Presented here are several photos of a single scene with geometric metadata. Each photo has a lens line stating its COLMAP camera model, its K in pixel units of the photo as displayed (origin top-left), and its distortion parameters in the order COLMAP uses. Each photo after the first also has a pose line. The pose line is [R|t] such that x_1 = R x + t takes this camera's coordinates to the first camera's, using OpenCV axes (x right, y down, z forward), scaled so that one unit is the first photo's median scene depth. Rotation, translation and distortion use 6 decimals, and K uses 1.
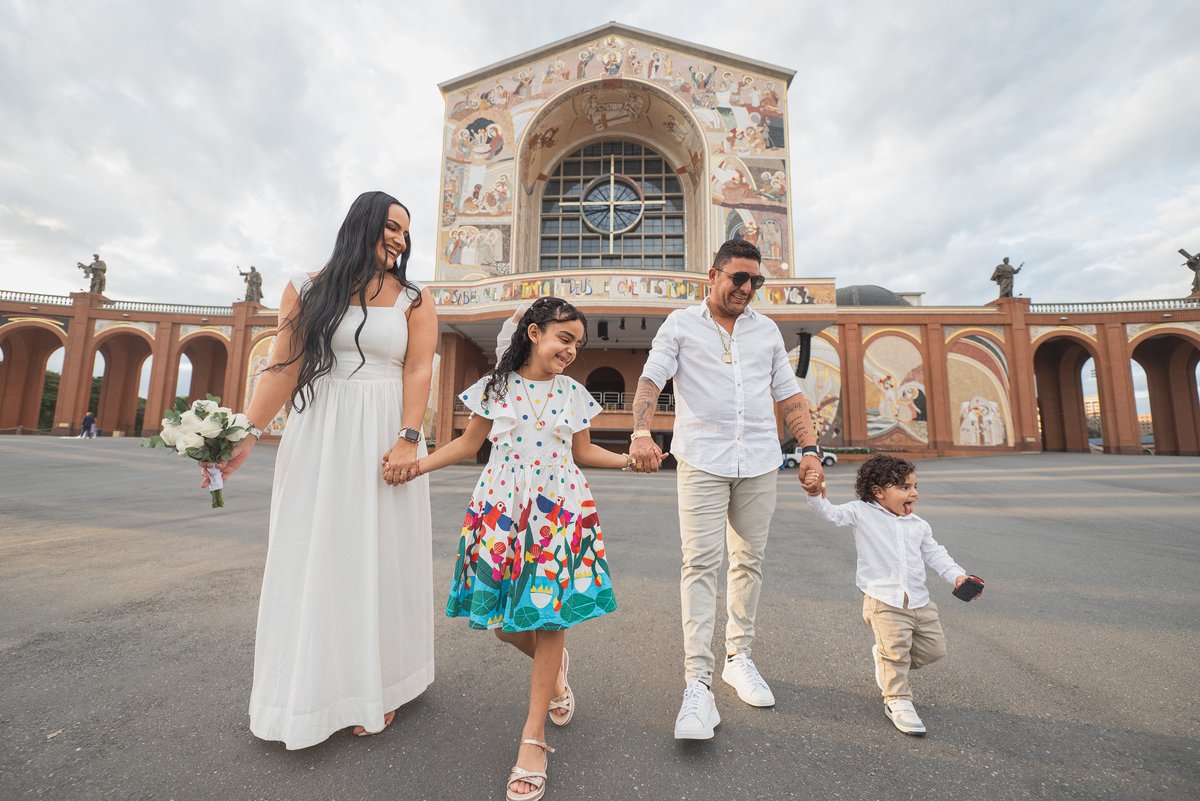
lens RADIAL K [[496.5, 0, 581.5], [0, 496.5, 400.0], [0, 0, 1]] dist [-0.008399, -0.000920]
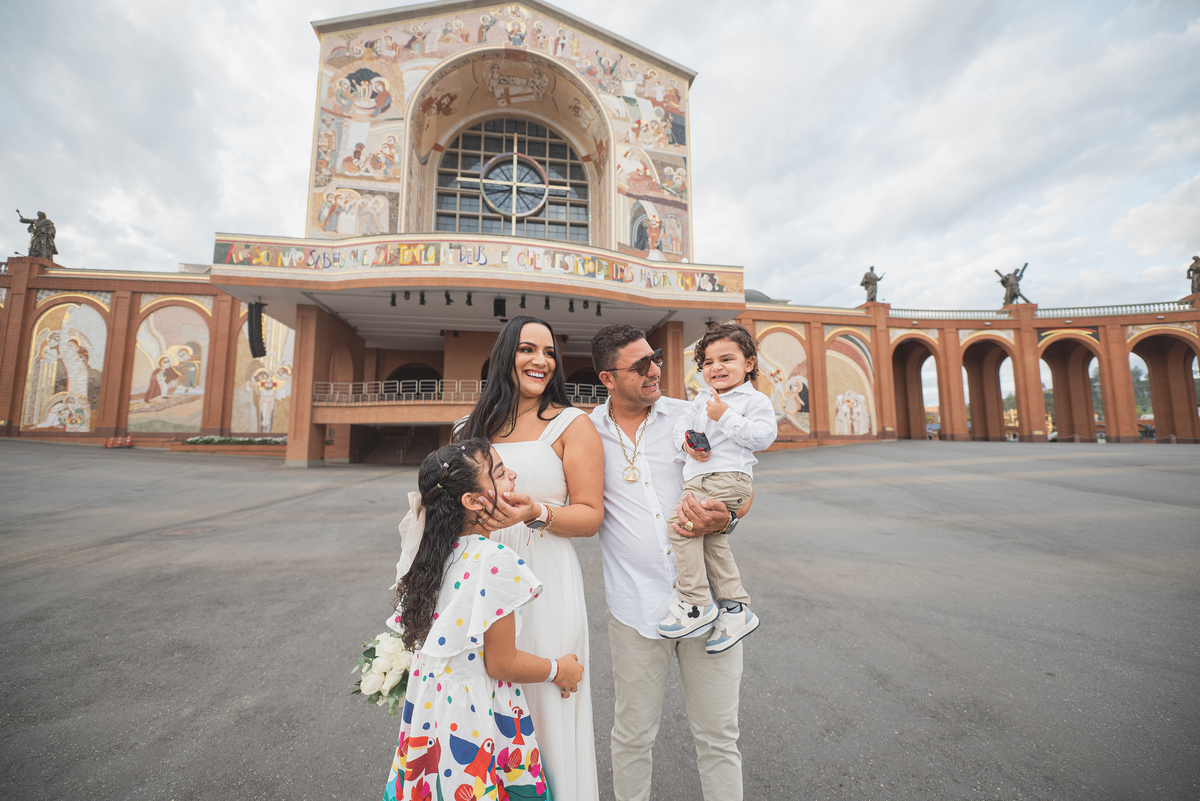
lens RADIAL K [[468.8, 0, 600.6], [0, 468.8, 401.8], [0, 0, 1]] dist [-0.016449, -0.002658]
pose [[0.971042, 0.004047, 0.238875, 0.011147], [-0.009327, 0.999736, 0.020978, 0.001512], [-0.238727, -0.022598, 0.970824, 0.094579]]
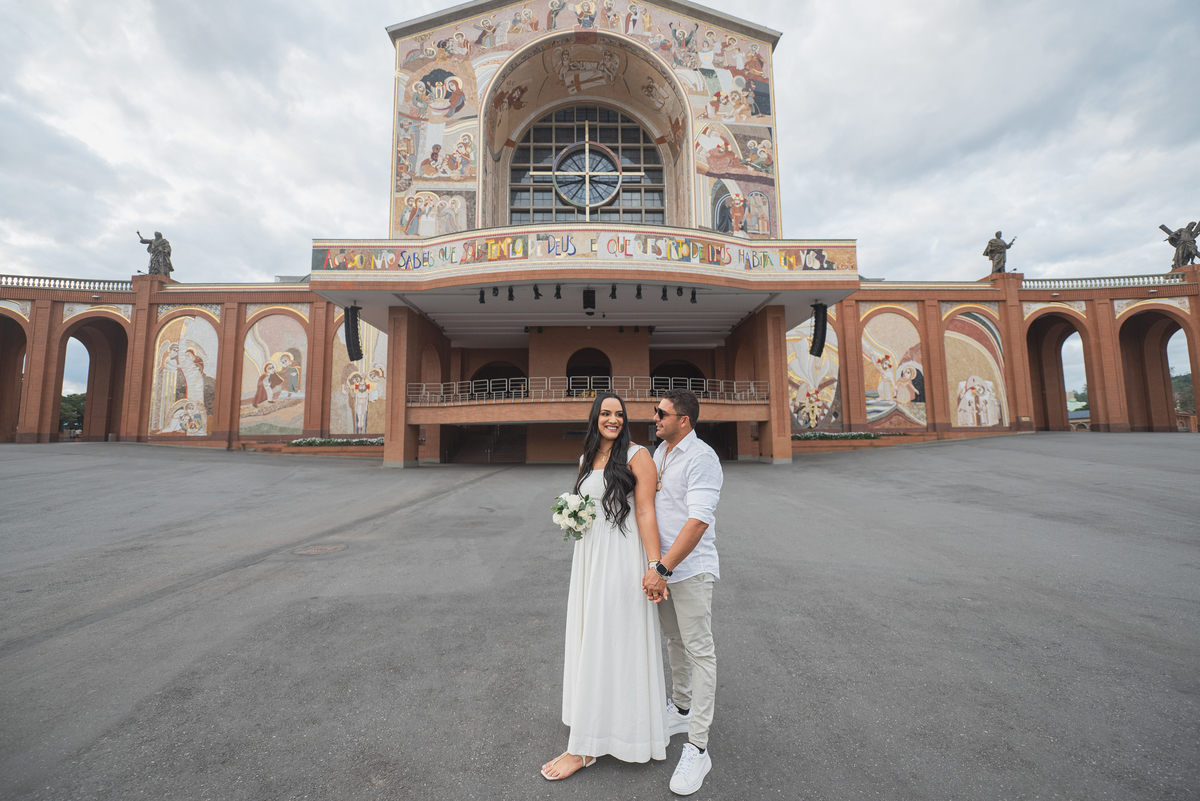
lens RADIAL K [[476.7, 0, 603.2], [0, 476.7, 402.5], [0, 0, 1]] dist [-0.010850, -0.001019]
pose [[0.994542, -0.021207, 0.102157, -0.010122], [0.017957, 0.999306, 0.032630, 0.001521], [-0.102778, -0.030617, 0.994233, 0.120253]]
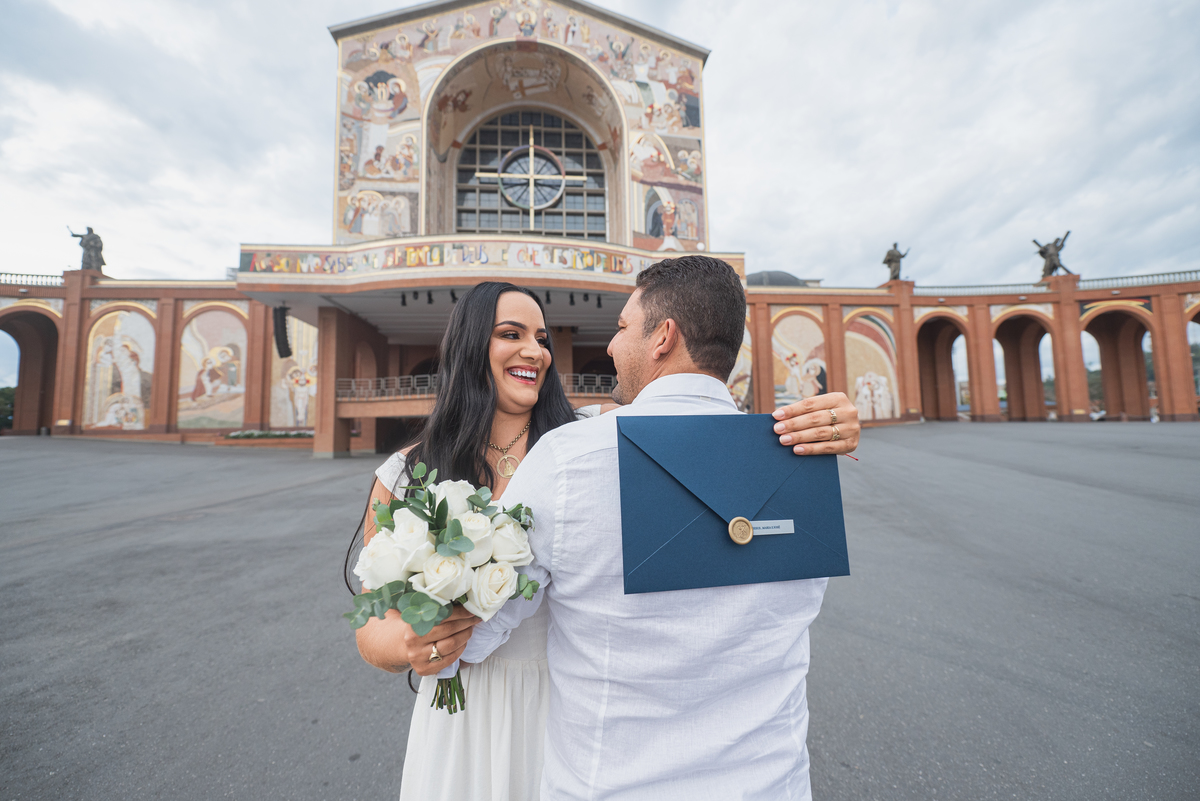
lens RADIAL K [[465.8, 0, 603.2], [0, 465.8, 402.4], [0, 0, 1]] dist [-0.007487, -0.000567]
pose [[0.985632, -0.024310, 0.167145, 0.043441], [0.015894, 0.998546, 0.051508, -0.002171], [-0.168155, -0.048111, 0.984586, 0.074130]]
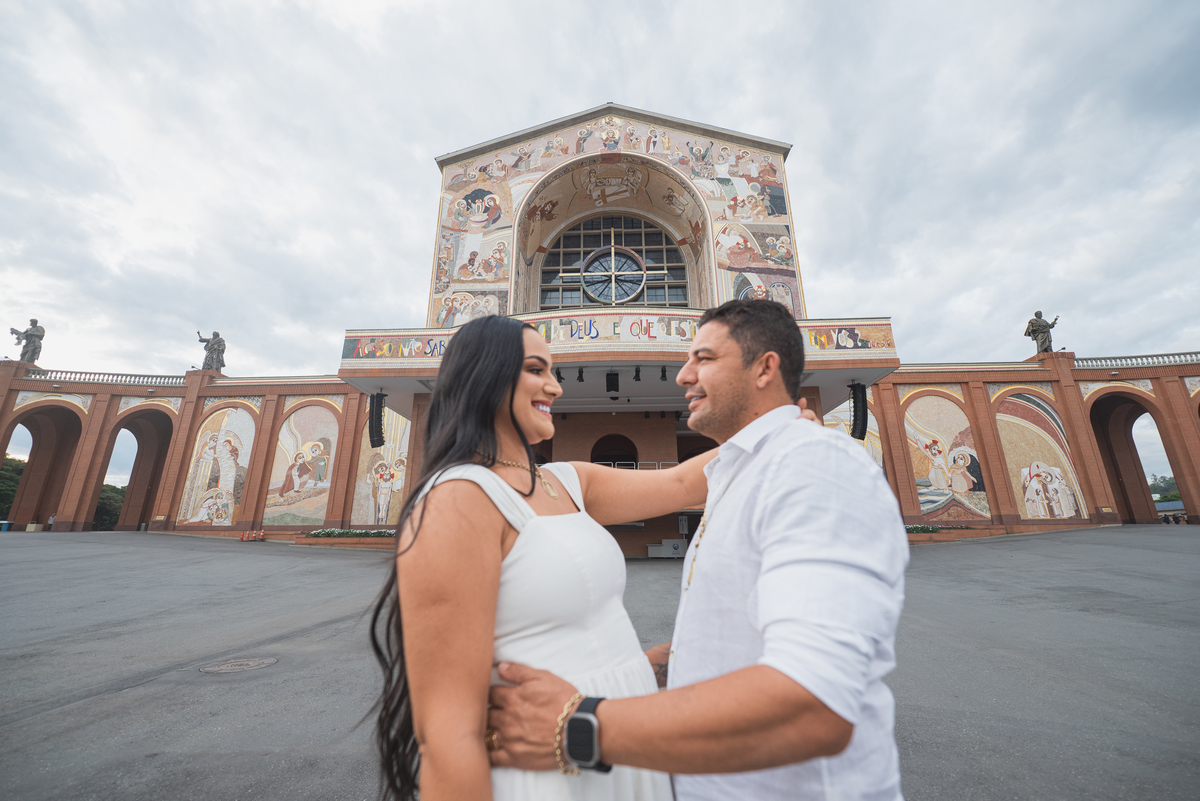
lens RADIAL K [[471.3, 0, 599.2], [0, 471.3, 404.4], [0, 0, 1]] dist [-0.010344, -0.000357]
pose [[0.999271, -0.014710, 0.035220, -0.003174], [0.020179, 0.986852, -0.160365, 0.007956], [-0.032398, 0.160959, 0.986429, 0.148115]]
